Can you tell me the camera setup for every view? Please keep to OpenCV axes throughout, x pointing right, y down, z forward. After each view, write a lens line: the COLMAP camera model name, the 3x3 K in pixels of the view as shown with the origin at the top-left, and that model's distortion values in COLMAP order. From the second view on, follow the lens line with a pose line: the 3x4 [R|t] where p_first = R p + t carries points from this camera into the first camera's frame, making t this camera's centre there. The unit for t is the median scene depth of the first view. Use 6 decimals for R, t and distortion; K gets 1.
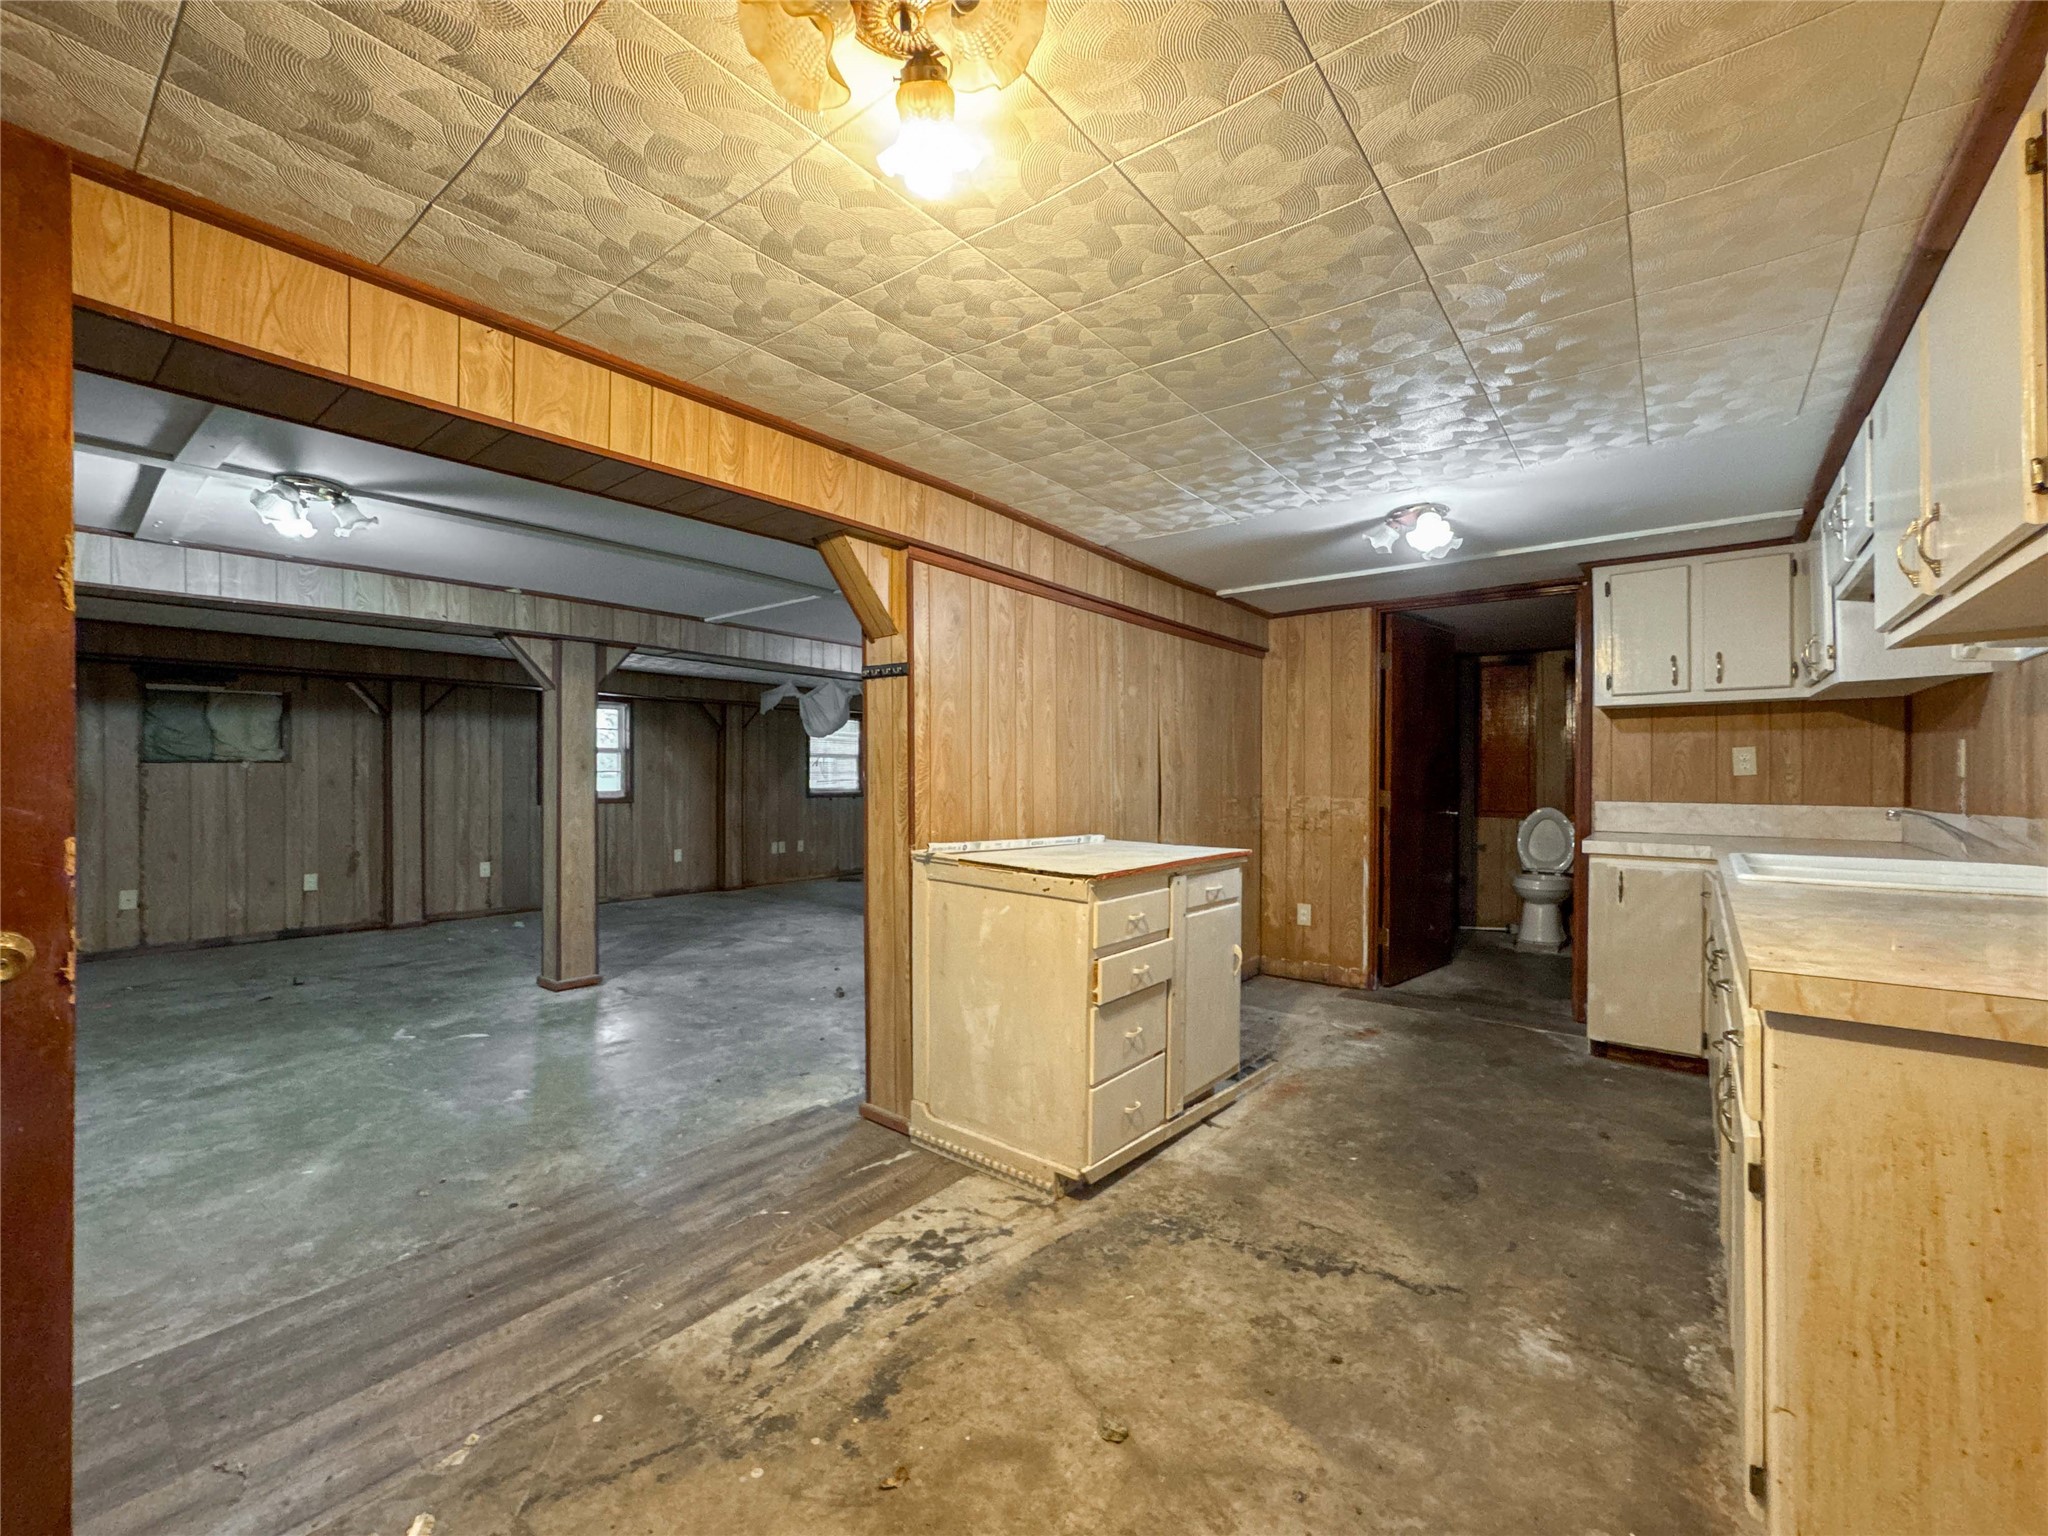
lens RADIAL K [[839.8, 0, 1052.3], [0, 839.8, 778.7], [0, 0, 1]] dist [-0.030637, 0.011213]
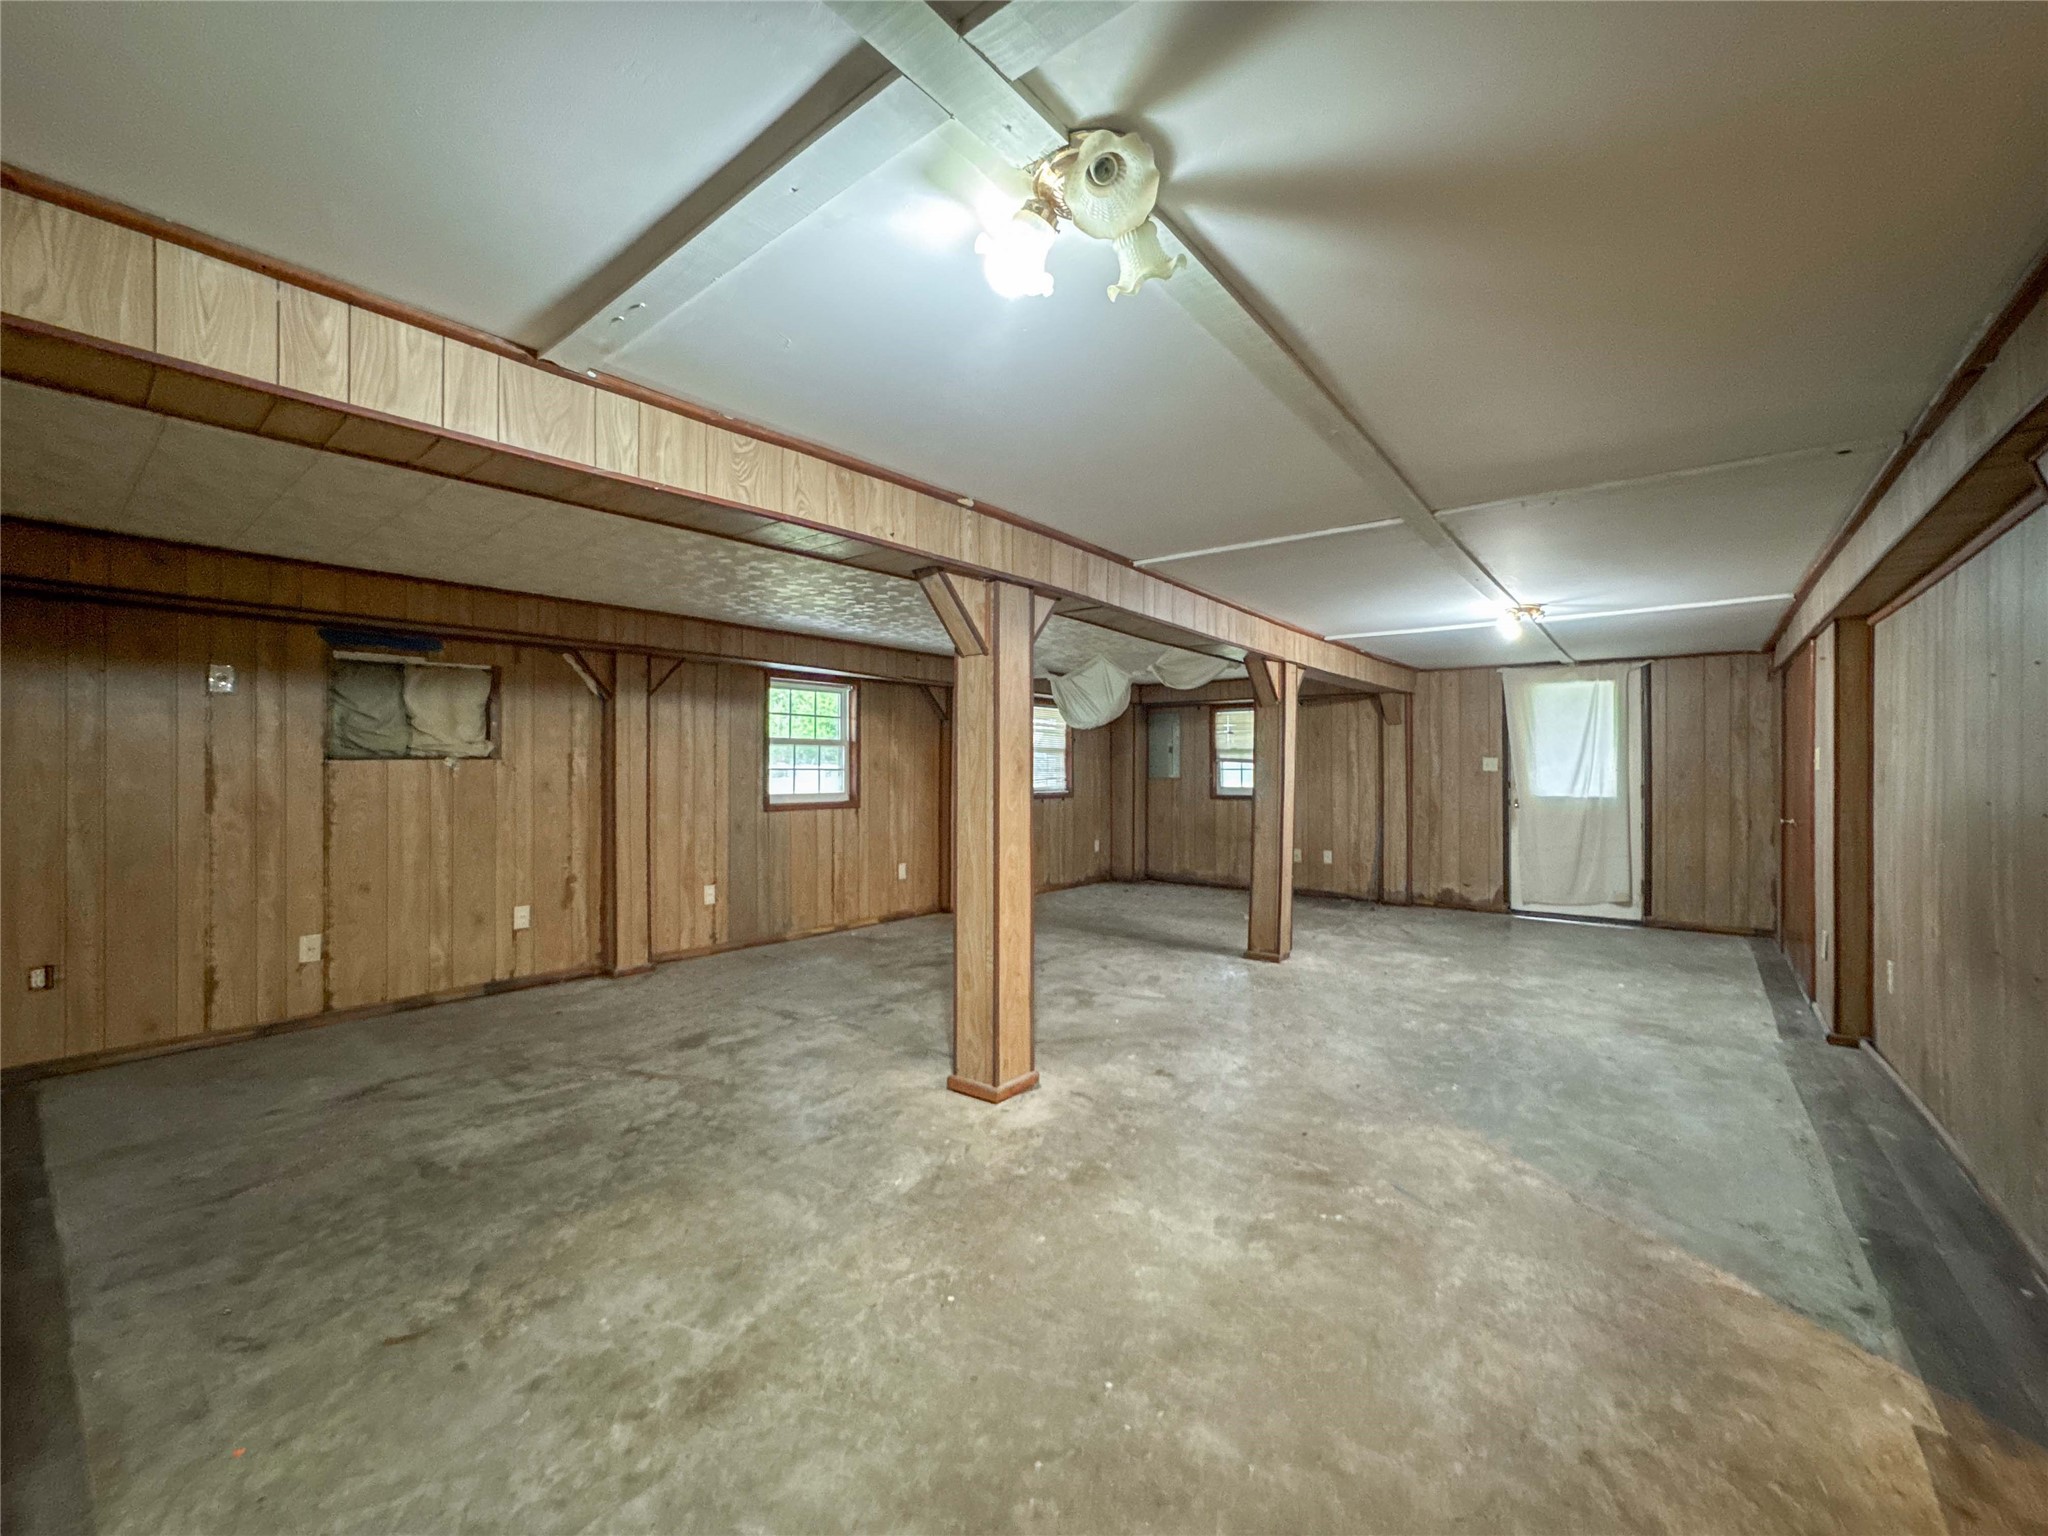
lens RADIAL K [[871.8, 0, 1091.3], [0, 871.8, 769.3], [0, 0, 1]] dist [-0.012051, 0.001227]
pose [[0.999920, 0.002397, -0.012404, -0.656134], [-0.002440, 0.999991, -0.003454, -0.015092], [0.012395, 0.003484, 0.999917, 0.379501]]
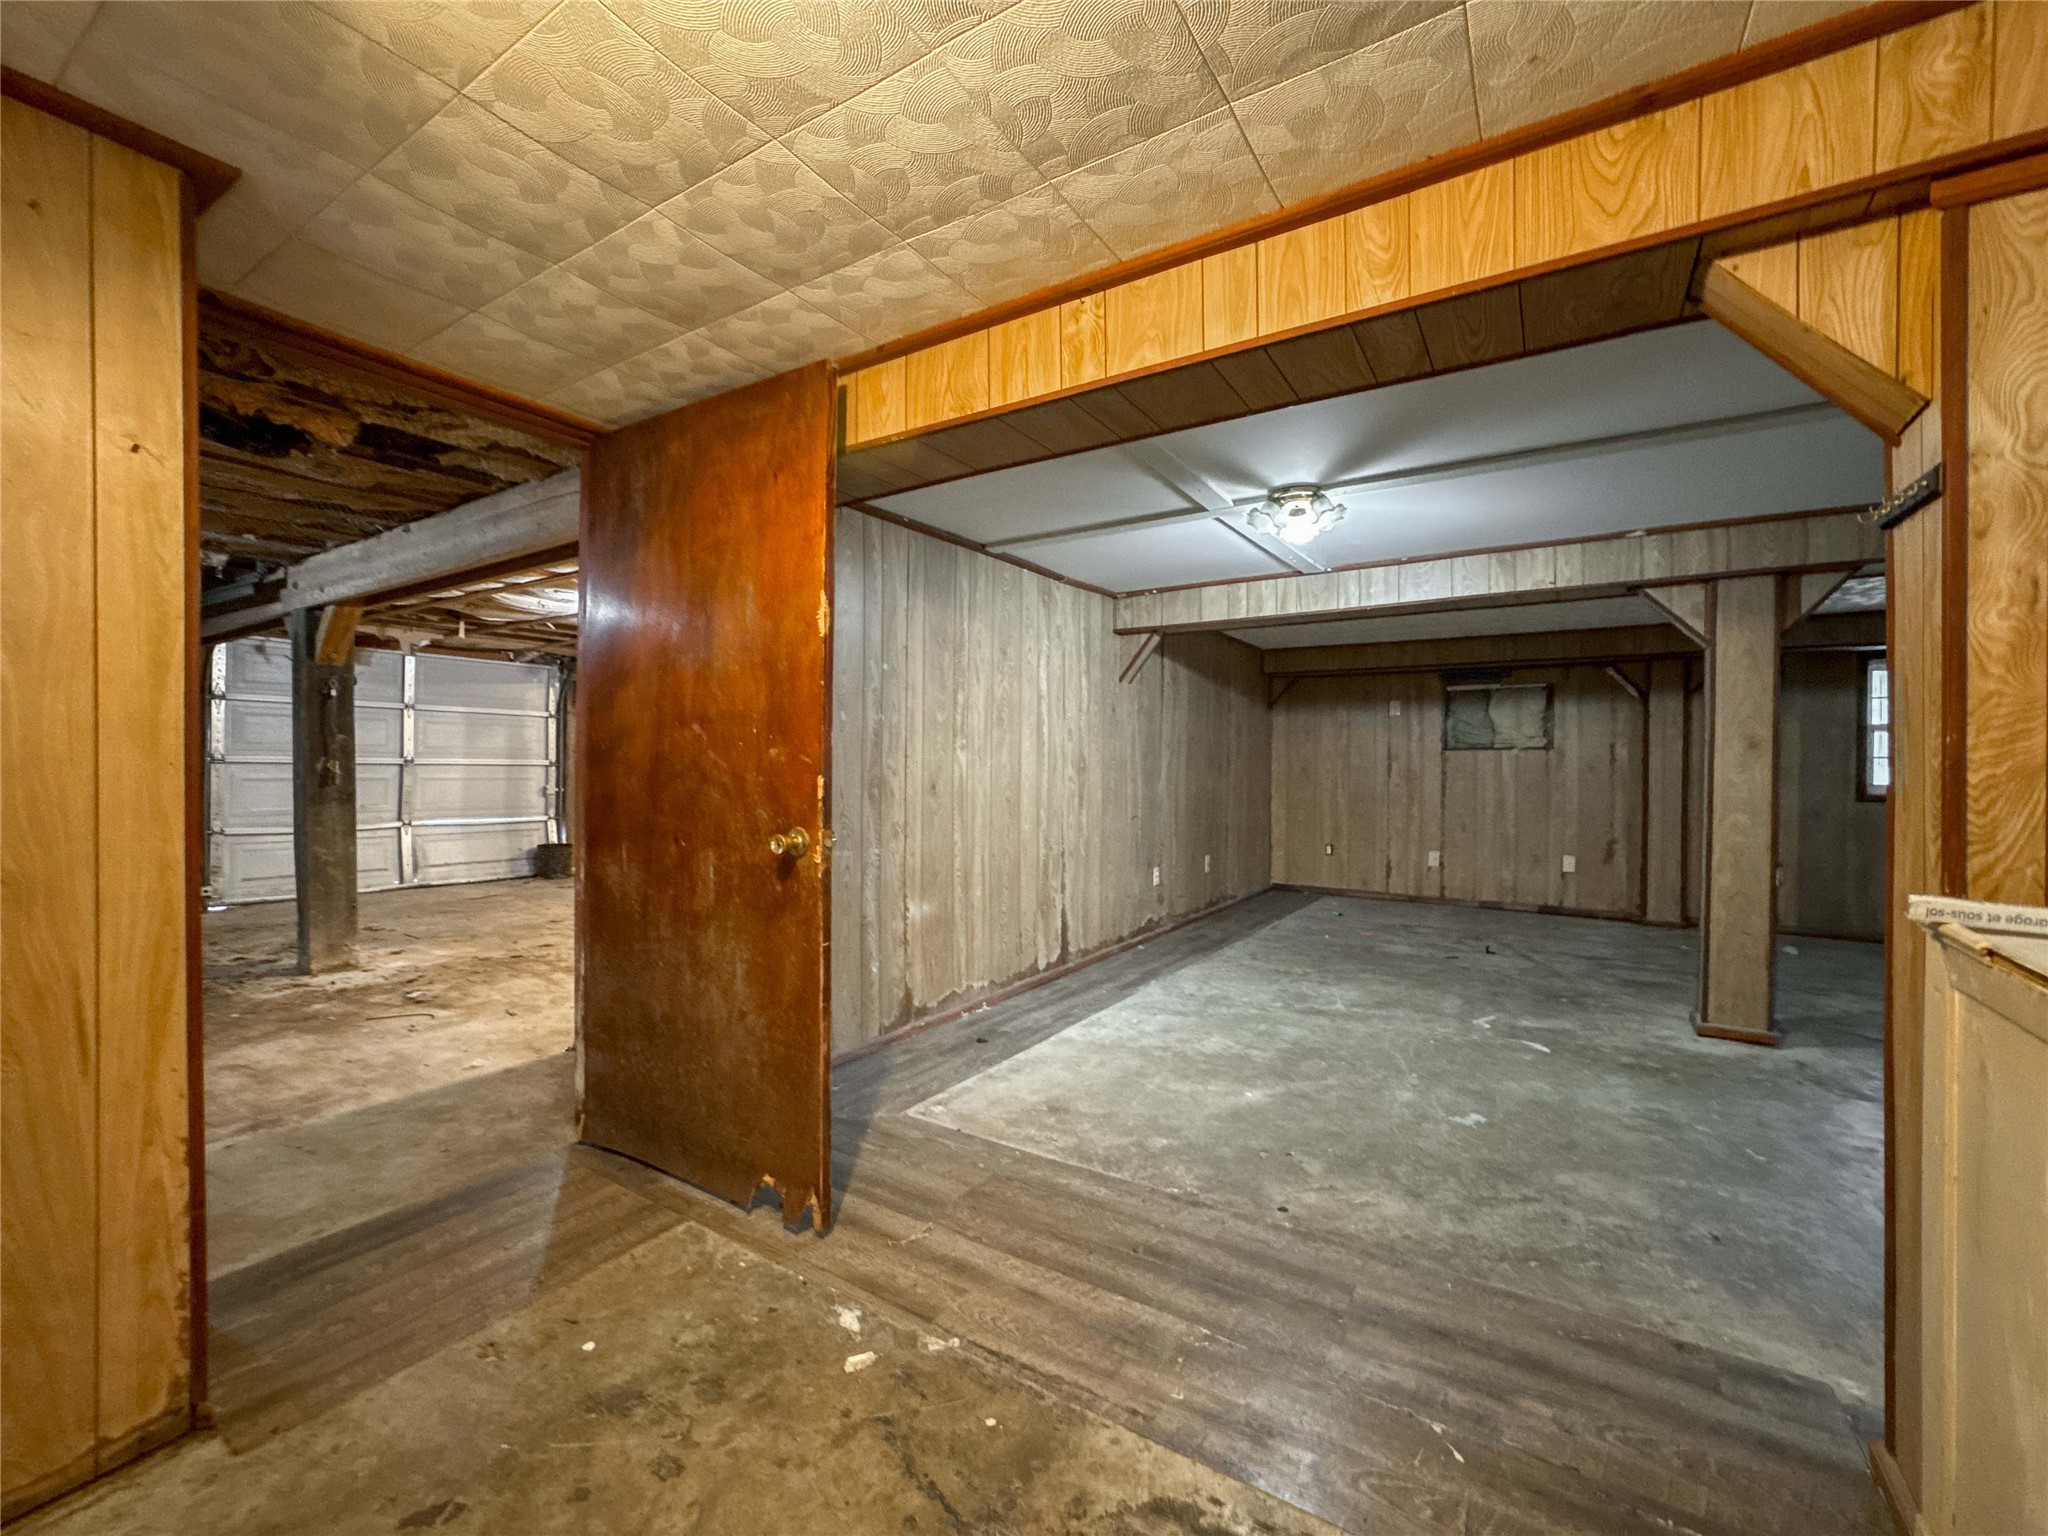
lens RADIAL K [[839.8, 0, 1008.8], [0, 839.8, 761.4], [0, 0, 1]] dist [-0.030637, 0.011213]
pose [[0.079001, -0.000677, -0.996874, 0.153194], [-0.013298, 0.999910, -0.001733, 0.013471], [0.996786, 0.013393, 0.078985, 0.378901]]
